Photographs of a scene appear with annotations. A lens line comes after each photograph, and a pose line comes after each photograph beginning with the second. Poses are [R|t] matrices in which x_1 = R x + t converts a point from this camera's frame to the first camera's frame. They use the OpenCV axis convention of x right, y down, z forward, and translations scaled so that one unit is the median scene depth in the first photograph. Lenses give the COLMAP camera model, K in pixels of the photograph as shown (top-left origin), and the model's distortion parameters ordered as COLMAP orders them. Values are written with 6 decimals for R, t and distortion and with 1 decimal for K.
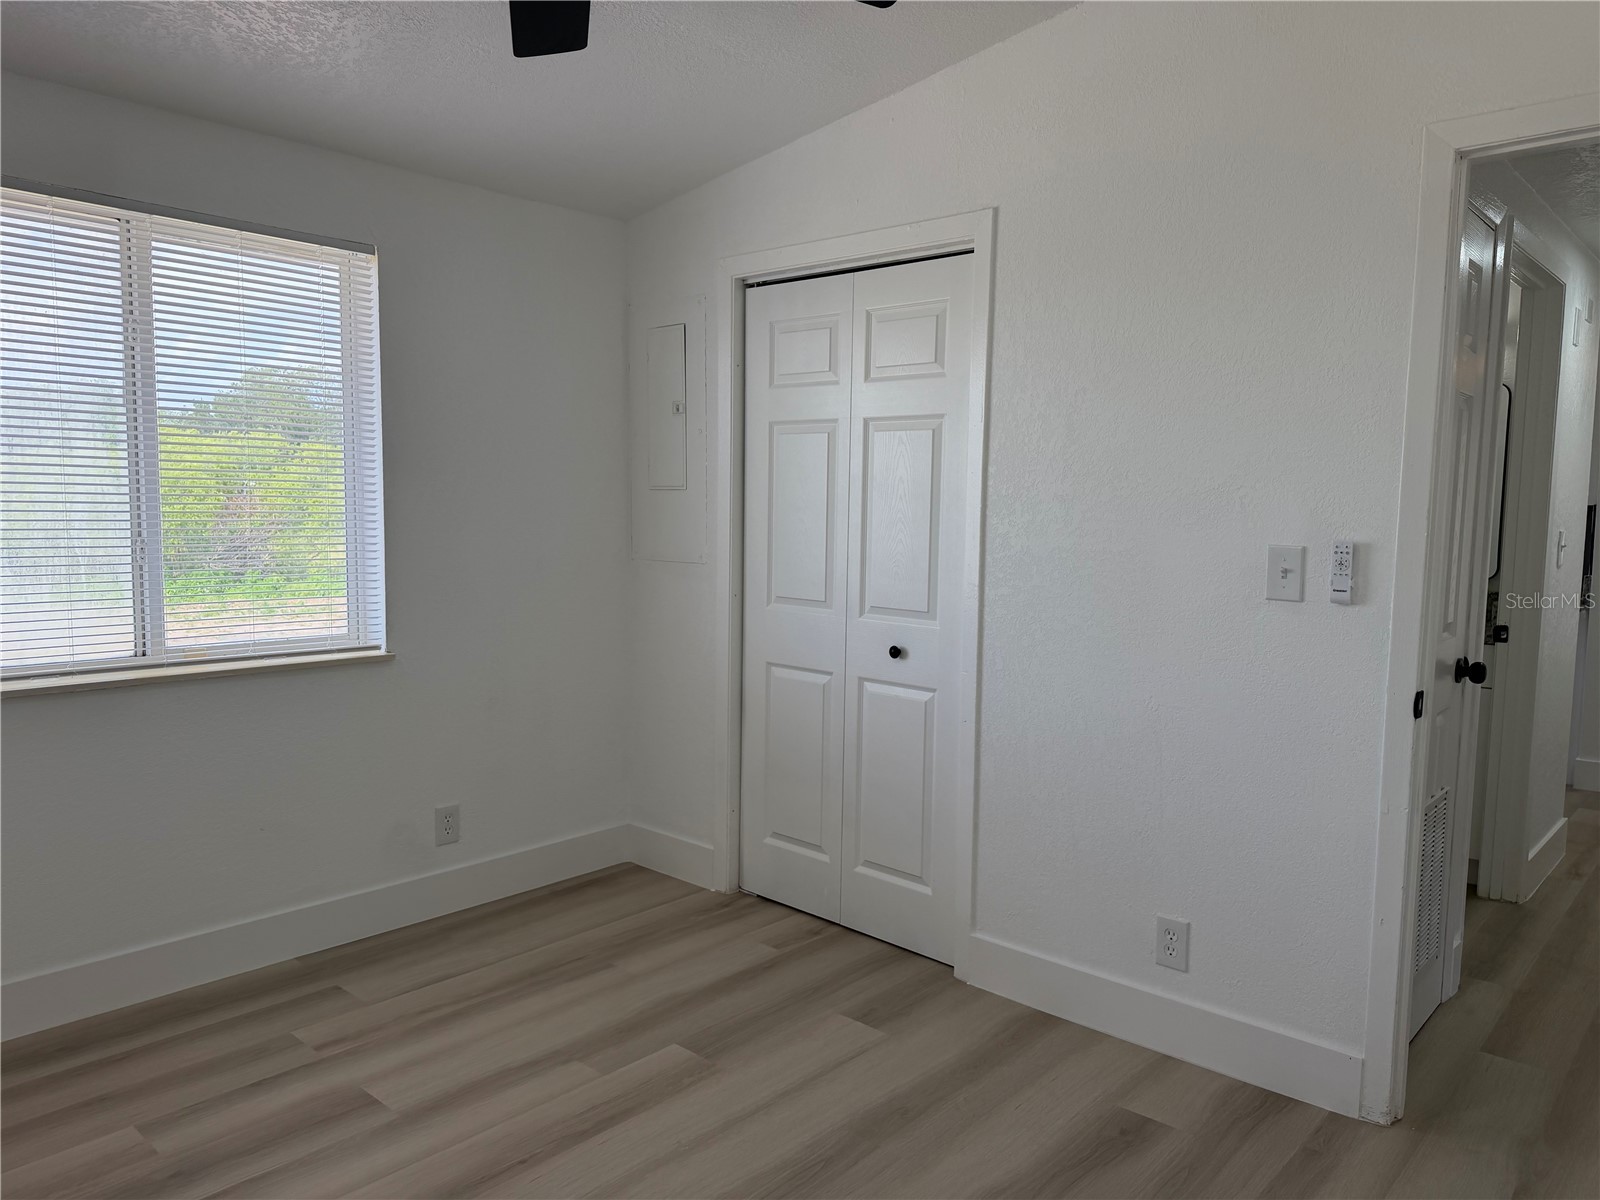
lens RADIAL K [[1128.3, 0, 802.4], [0, 1128.3, 607.4], [0, 0, 1]] dist [0.012780, -0.000482]
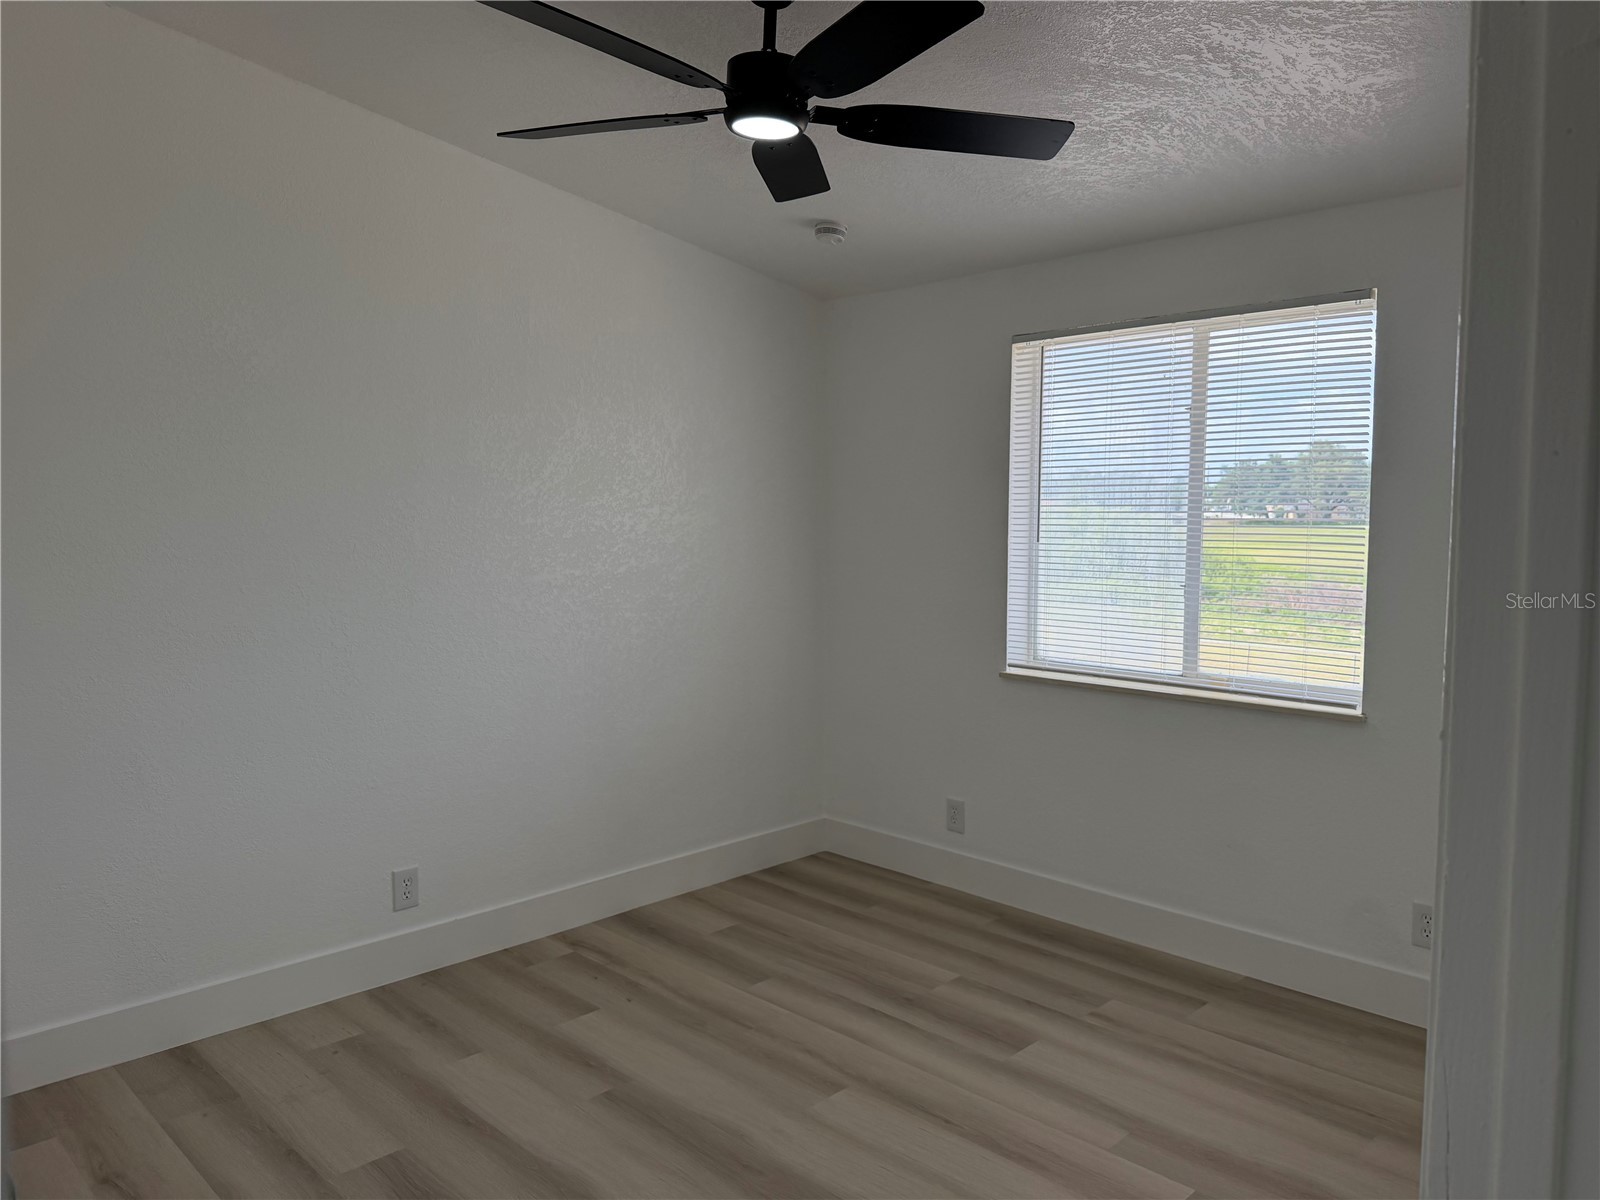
lens RADIAL K [[1128.3, 0, 806.5], [0, 1128.3, 595.2], [0, 0, 1]] dist [0.012780, -0.000482]
pose [[-0.039729, 0.054674, -0.997714, 0.697452], [-0.096532, 0.993621, 0.058294, -0.081727], [0.994537, 0.098628, -0.034198, 0.654895]]
